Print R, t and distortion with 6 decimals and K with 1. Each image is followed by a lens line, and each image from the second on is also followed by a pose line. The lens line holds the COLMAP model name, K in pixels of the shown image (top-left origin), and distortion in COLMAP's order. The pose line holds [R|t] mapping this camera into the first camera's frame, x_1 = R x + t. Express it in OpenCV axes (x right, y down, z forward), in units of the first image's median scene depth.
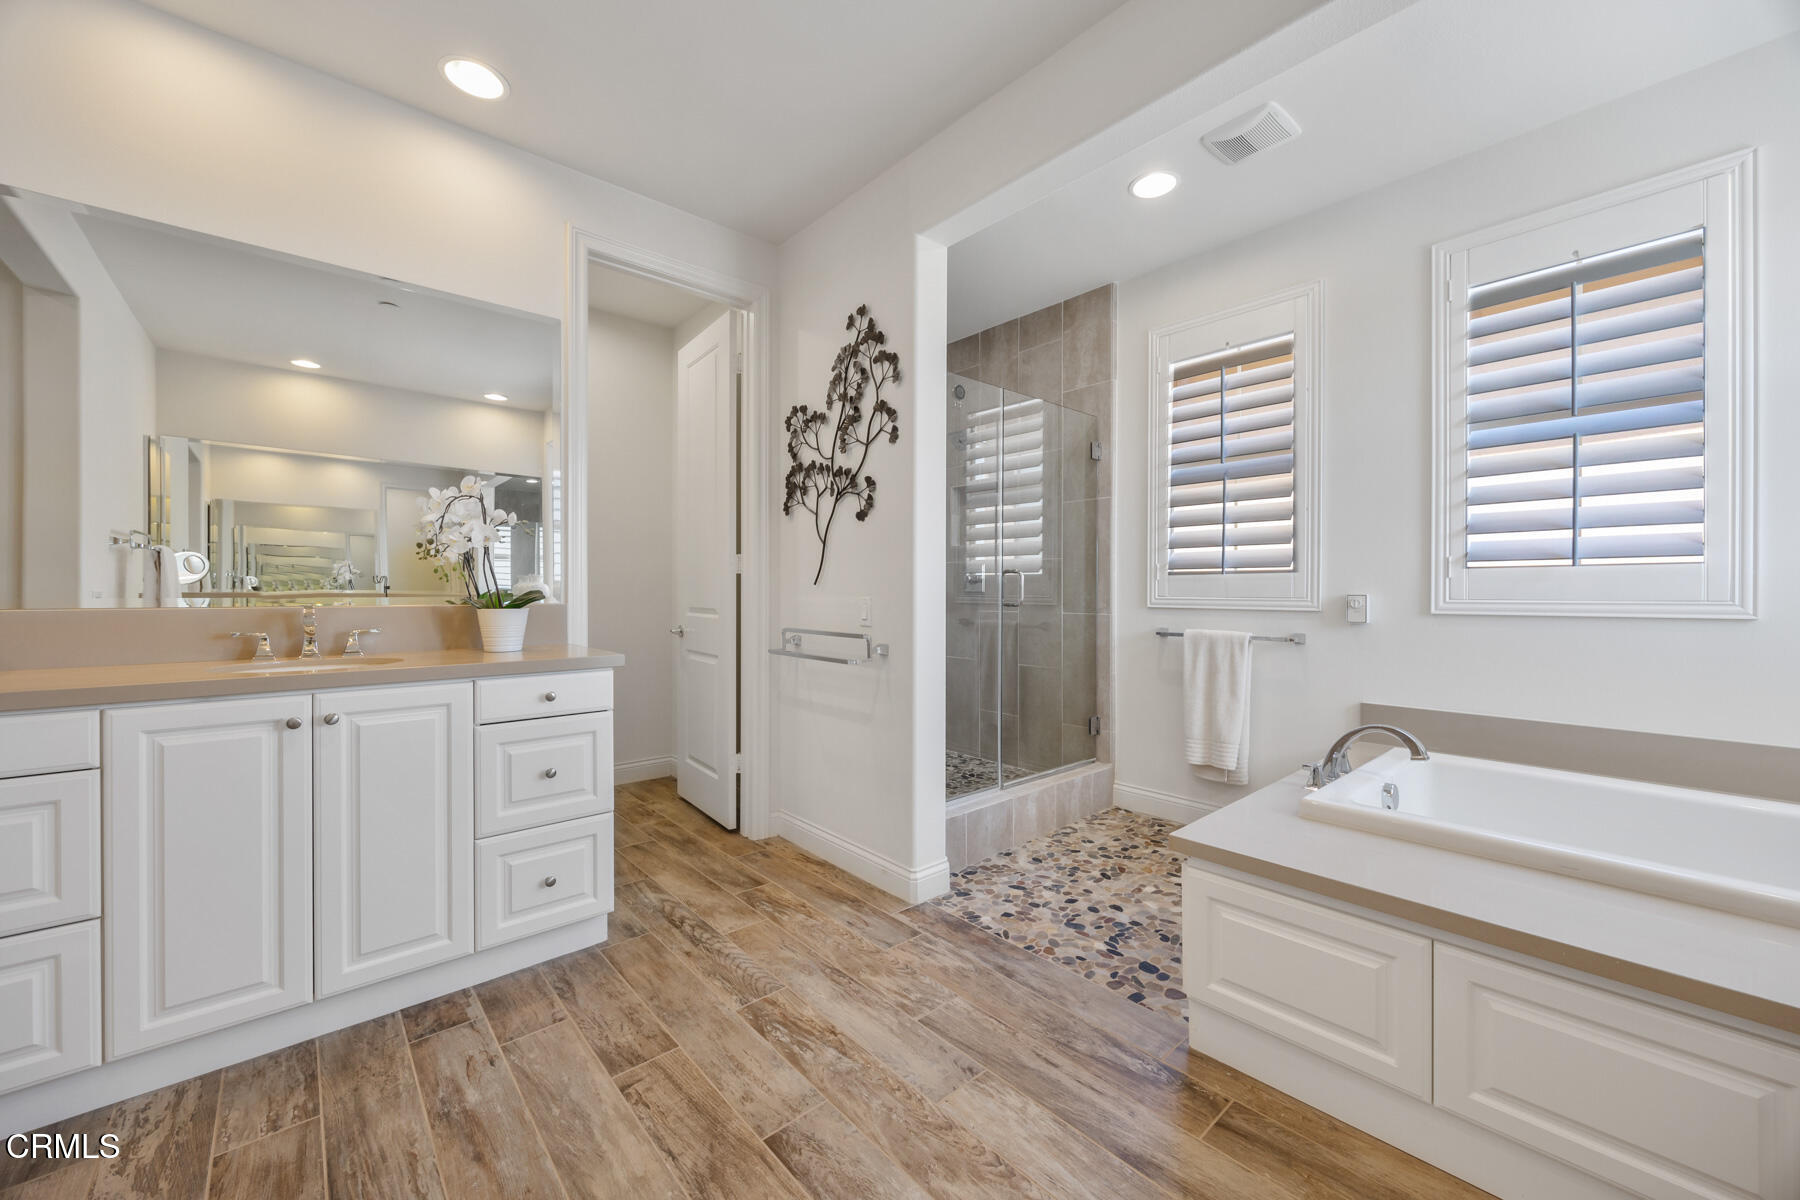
lens RADIAL K [[680.5, 0, 903.7], [0, 680.5, 591.6], [0, 0, 1]] dist [-0.006731, 0.000227]
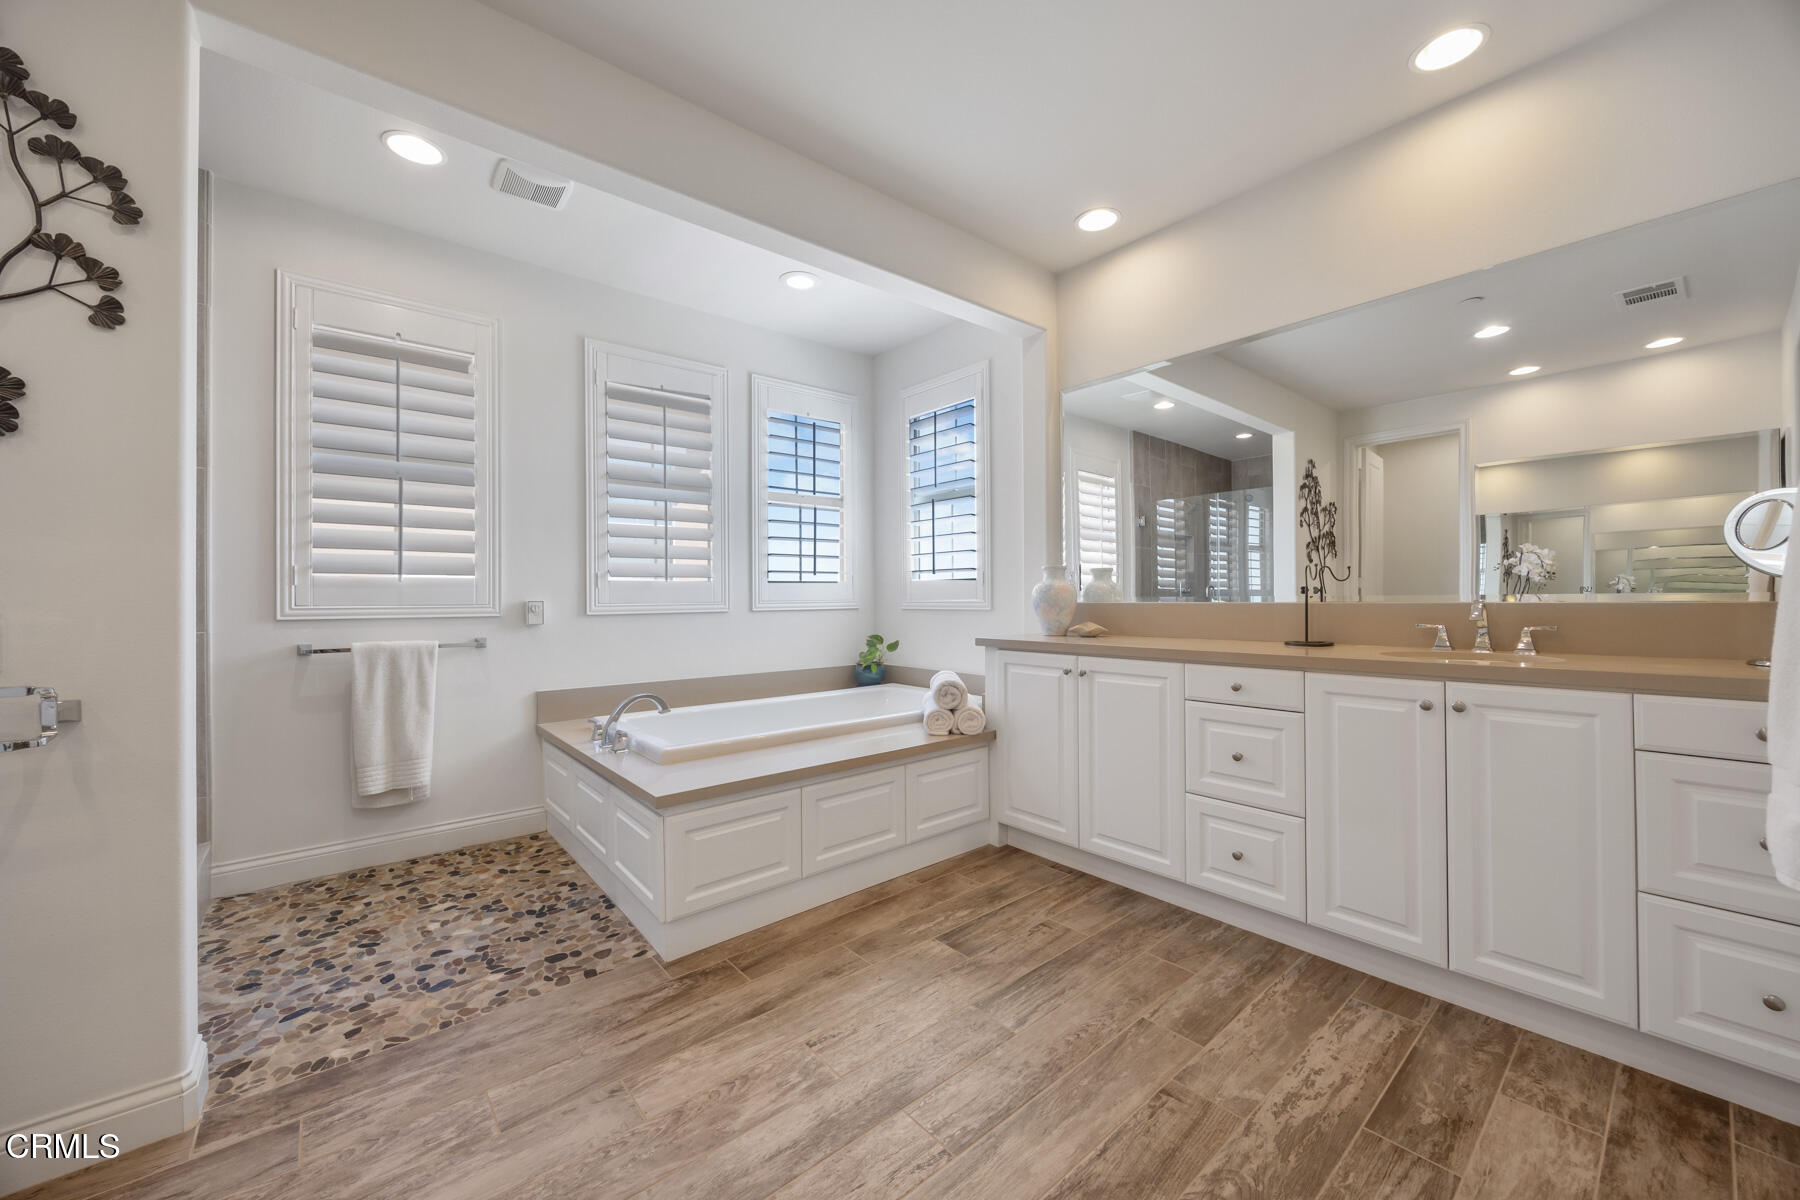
lens RADIAL K [[680.5, 0, 903.7], [0, 680.5, 591.6], [0, 0, 1]] dist [-0.006731, 0.000227]
pose [[0.024217, 0.006121, 0.999688, -0.582170], [0.008180, 0.999947, -0.006321, 0.001446], [-0.999673, 0.008330, 0.024166, 0.377282]]
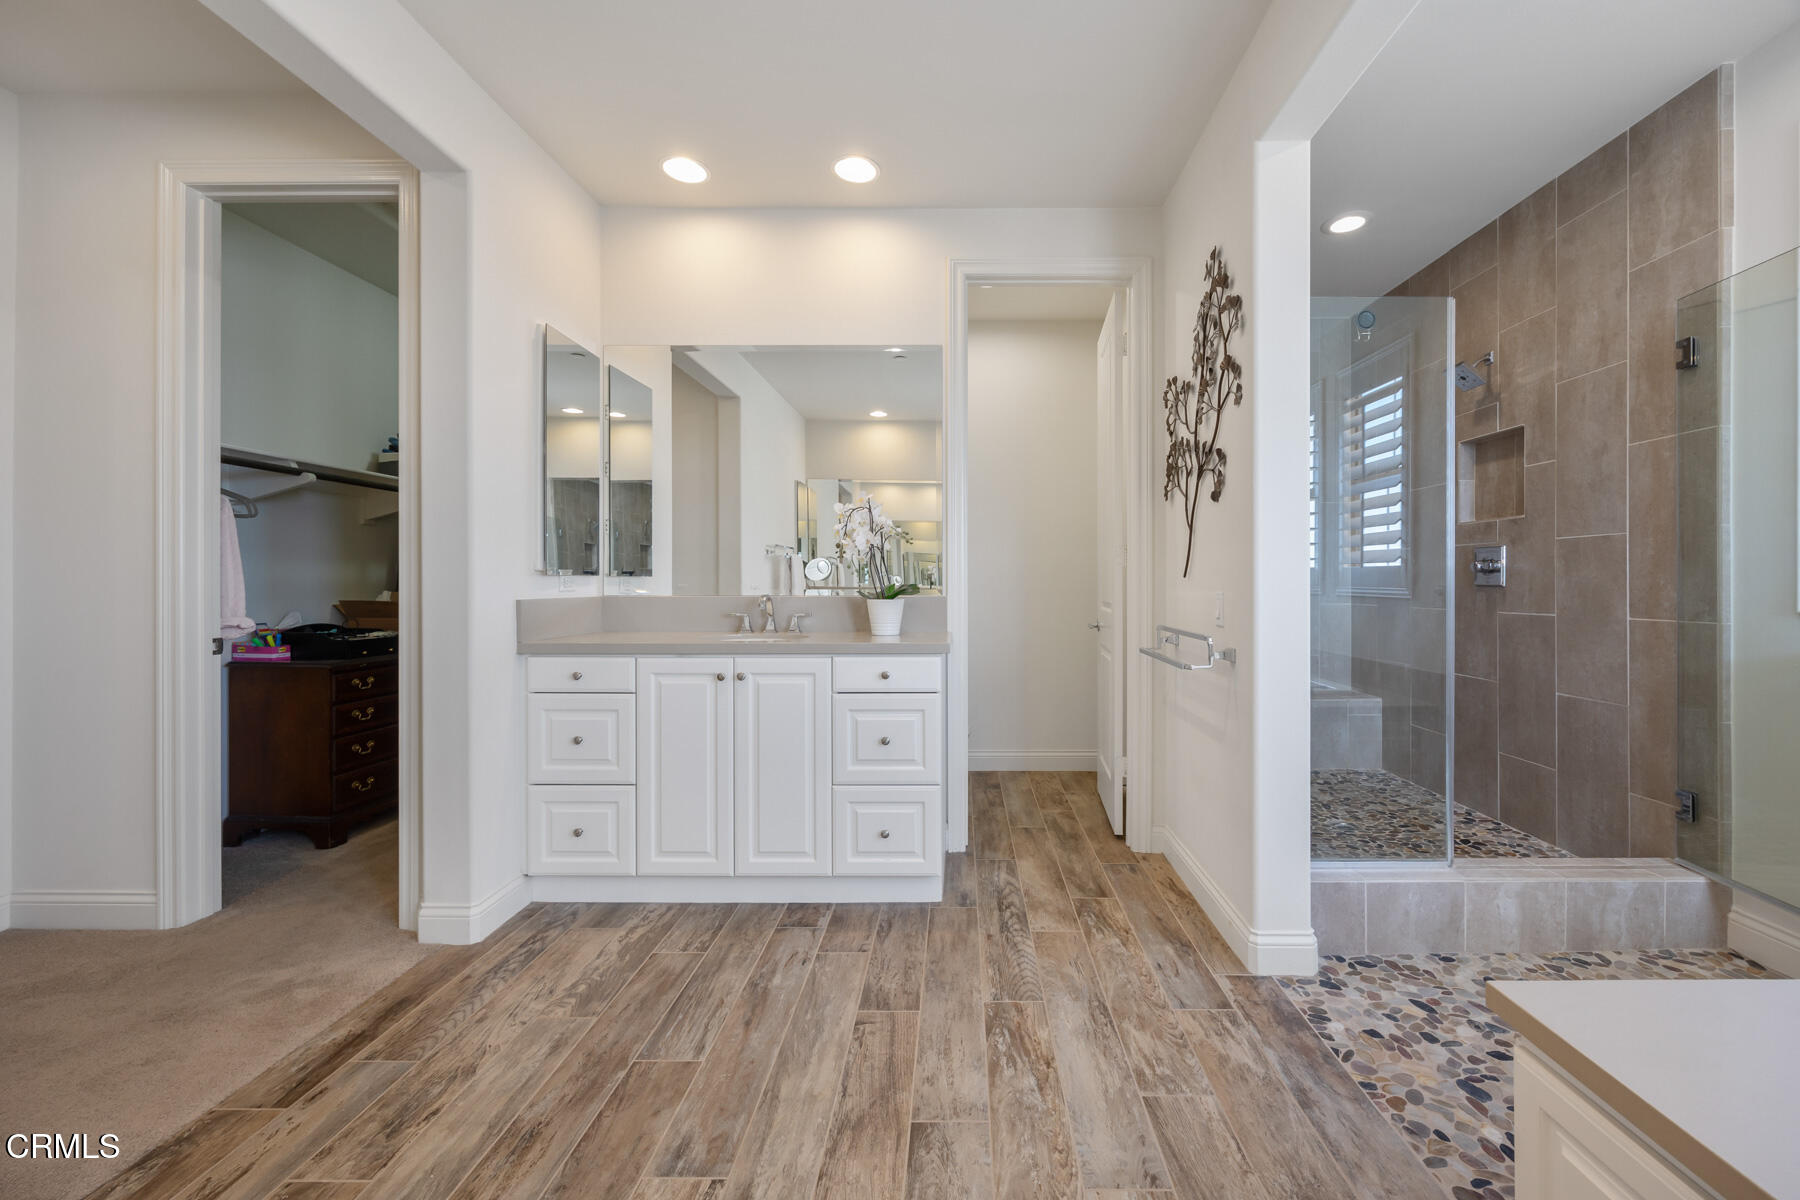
lens RADIAL K [[711.4, 0, 957.9], [0, 711.4, 581.7], [0, 0, 1]] dist [-0.007982, 0.000308]
pose [[0.744527, -0.002862, -0.667586, 0.329997], [-0.000100, 0.999990, -0.004399, -0.000435], [0.667592, 0.003342, 0.744520, 0.146534]]
